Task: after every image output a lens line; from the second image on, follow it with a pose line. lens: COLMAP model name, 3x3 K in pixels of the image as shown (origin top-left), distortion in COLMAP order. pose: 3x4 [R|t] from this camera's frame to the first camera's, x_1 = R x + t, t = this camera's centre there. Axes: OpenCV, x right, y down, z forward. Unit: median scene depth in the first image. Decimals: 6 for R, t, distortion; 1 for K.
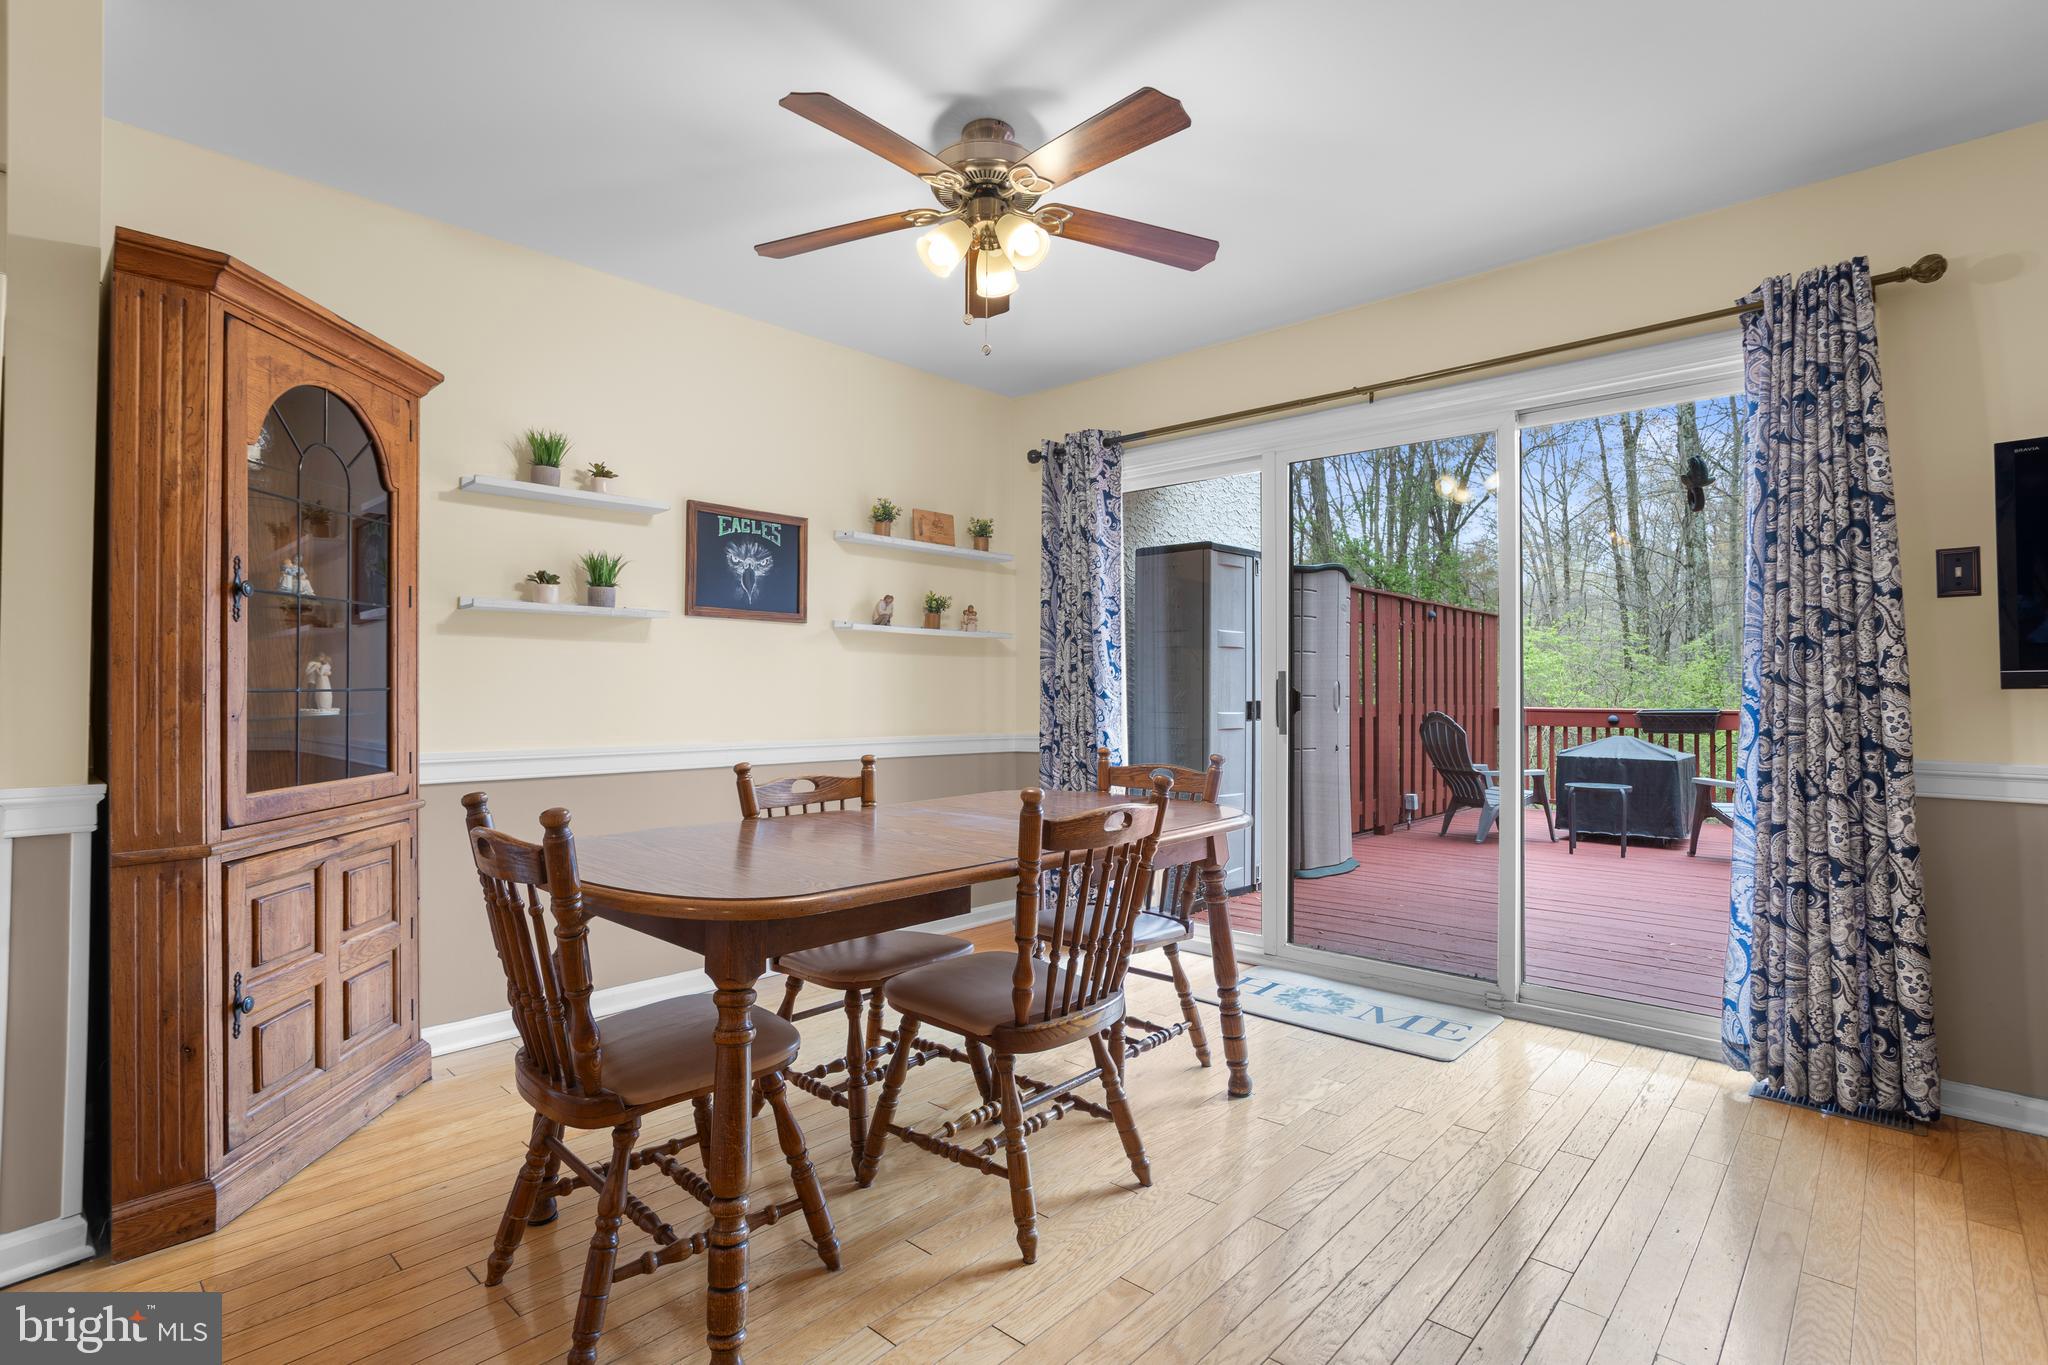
lens RADIAL K [[993.5, 0, 1032.9], [0, 993.5, 671.6], [0, 0, 1]] dist [-0.042810, 0.027961]
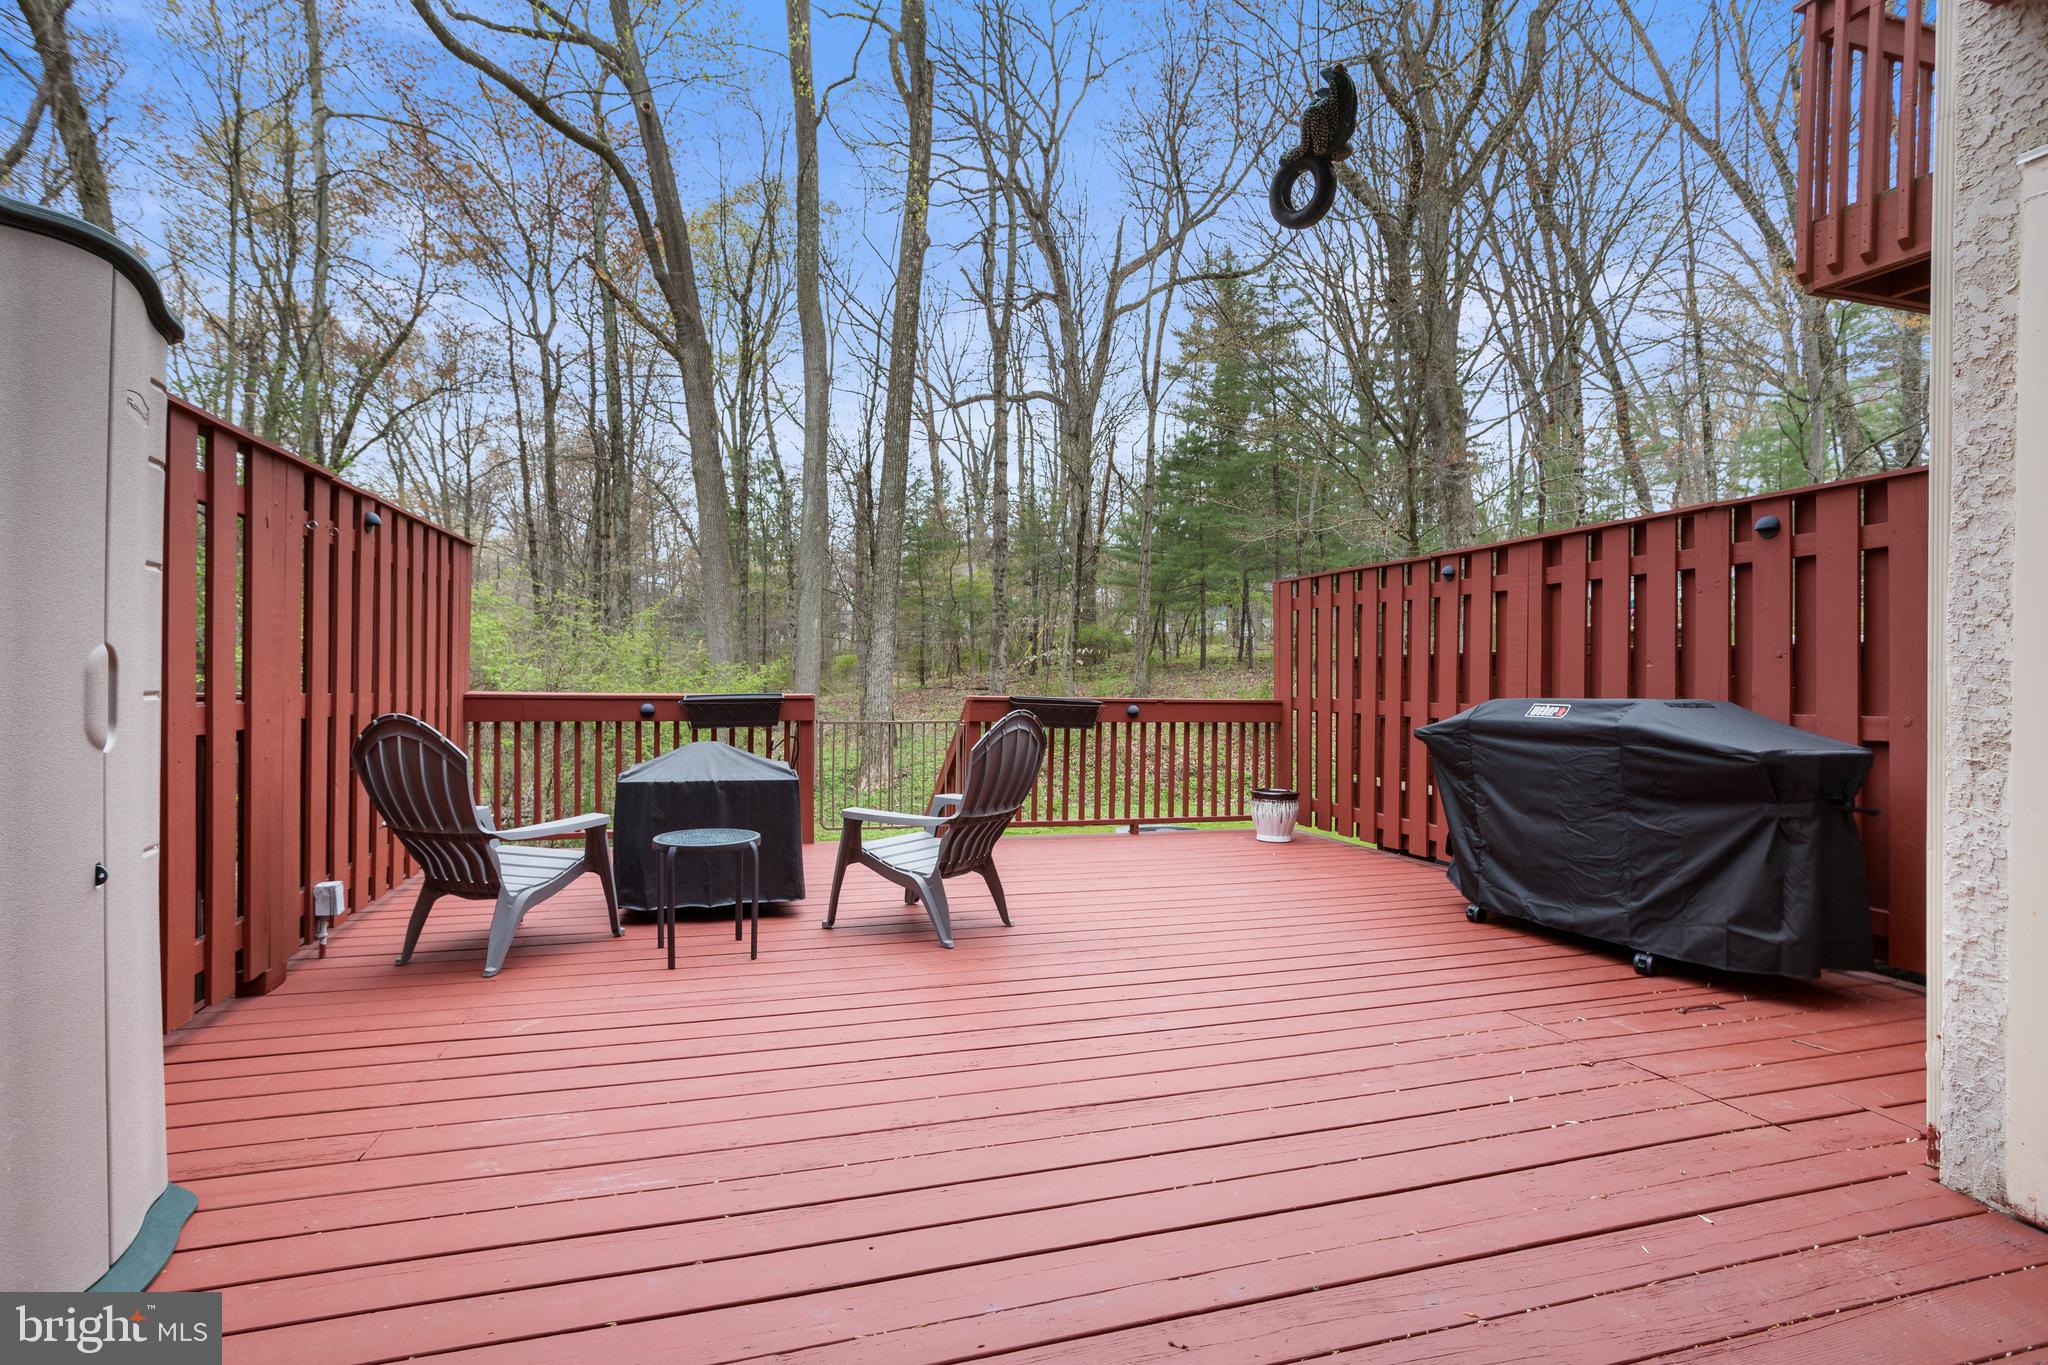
lens RADIAL K [[993.5, 0, 1012.1], [0, 993.5, 671.9], [0, 0, 1]] dist [-0.042810, 0.027961]
pose [[0.526563, -0.001889, 0.850134, 0.434190], [-0.022463, 0.999617, 0.016135, 0.017436], [-0.849839, -0.027593, 0.526319, 1.326645]]
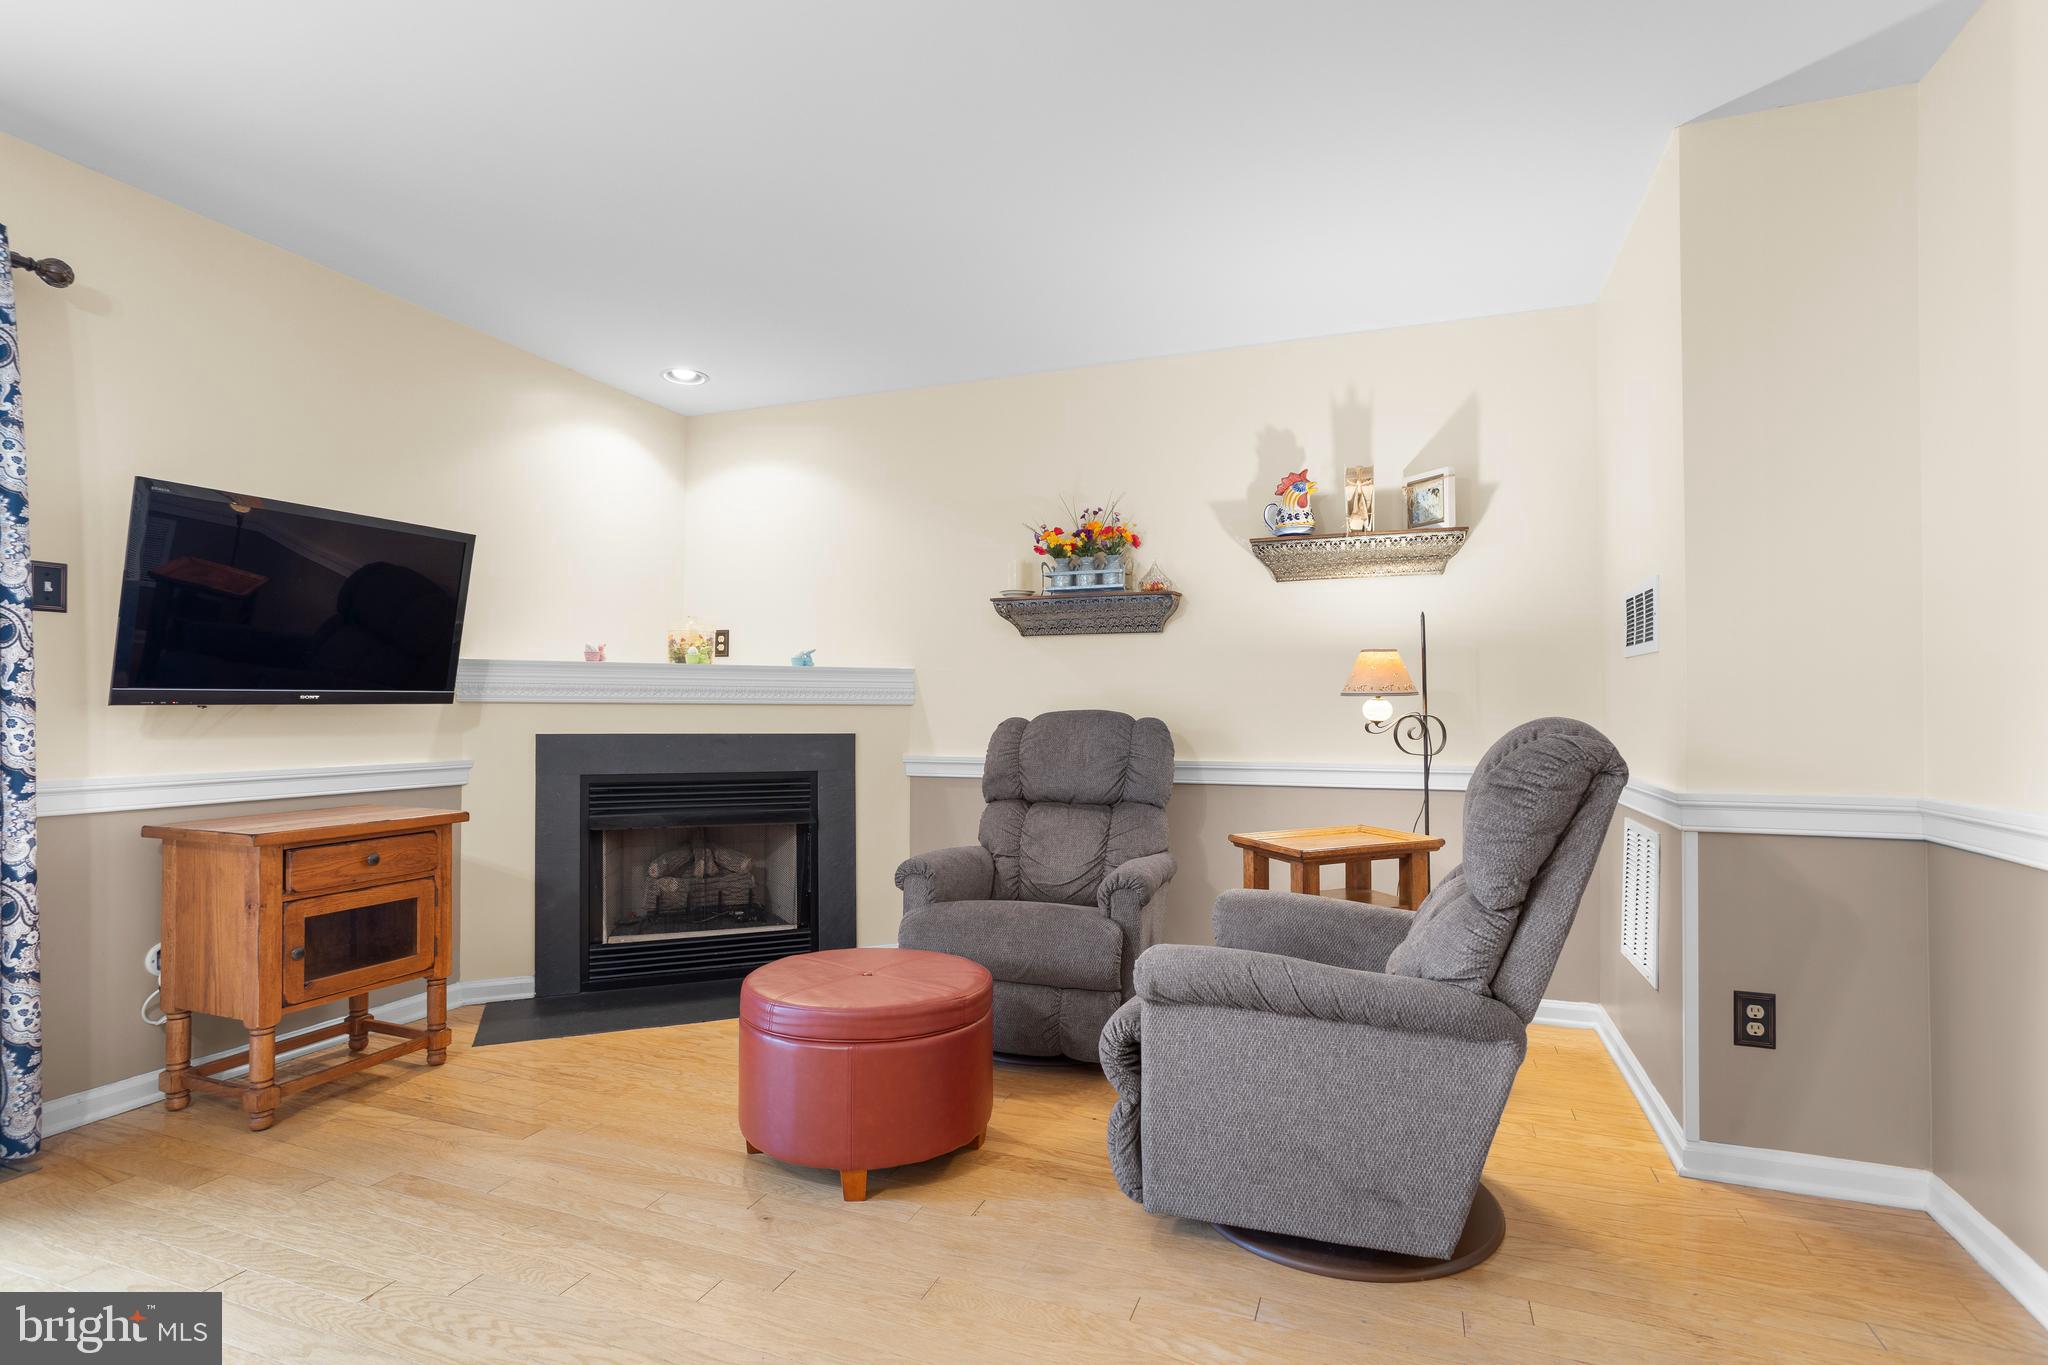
lens RADIAL K [[993.5, 0, 1019.9], [0, 993.5, 694.9], [0, 0, 1]] dist [-0.042810, 0.027961]
pose [[-0.362290, 0.011306, 0.931997, -0.293920], [-0.025508, 0.999432, -0.022040, 0.004096], [-0.931716, -0.031759, -0.361795, 0.395393]]
